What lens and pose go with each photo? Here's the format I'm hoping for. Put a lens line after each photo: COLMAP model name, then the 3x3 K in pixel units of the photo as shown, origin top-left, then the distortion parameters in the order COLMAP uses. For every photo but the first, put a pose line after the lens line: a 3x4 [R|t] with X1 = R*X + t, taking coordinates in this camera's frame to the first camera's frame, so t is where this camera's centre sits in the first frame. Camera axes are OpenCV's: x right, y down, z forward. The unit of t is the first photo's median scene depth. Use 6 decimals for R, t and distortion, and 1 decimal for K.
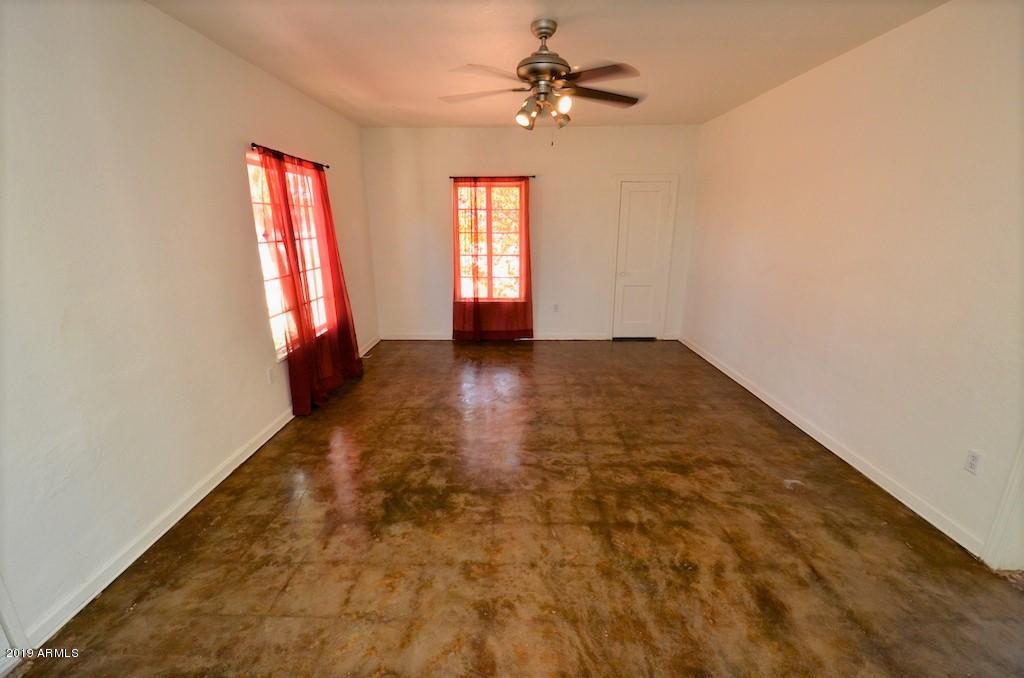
lens RADIAL K [[466.1, 0, 498.9], [0, 466.1, 337.7], [0, 0, 1]] dist [0.013233, -0.024278]
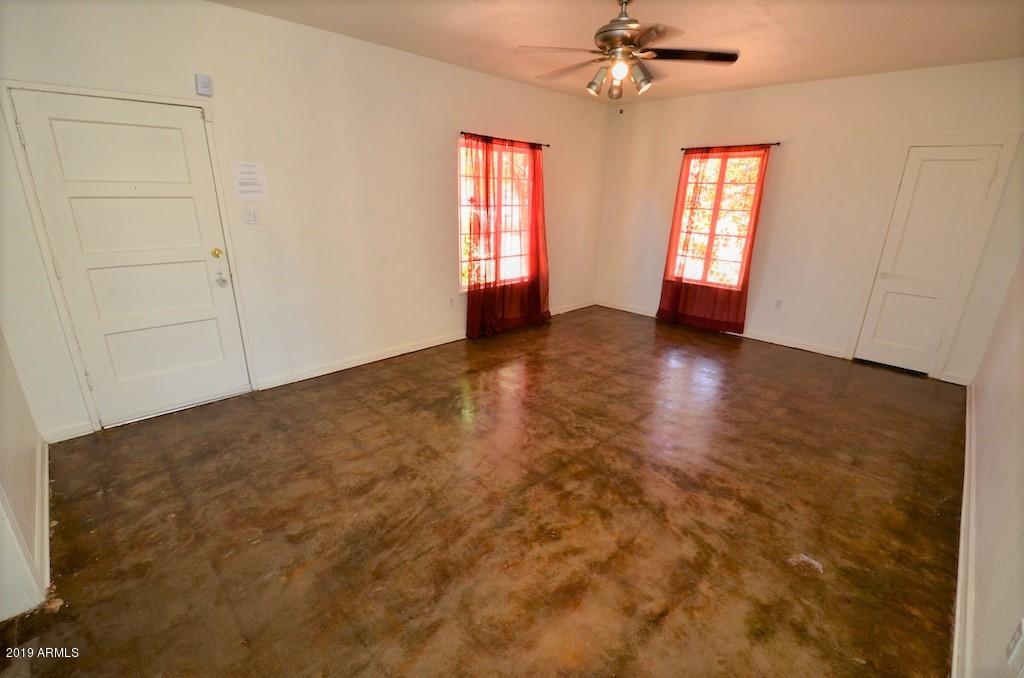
lens RADIAL K [[466.1, 0, 498.9], [0, 466.1, 337.7], [0, 0, 1]] dist [0.013233, -0.024278]
pose [[0.690854, 0.230879, -0.685139, 0.716114], [-0.201234, 0.971599, 0.124498, -0.020137], [0.694425, 0.051863, 0.717694, 0.132468]]
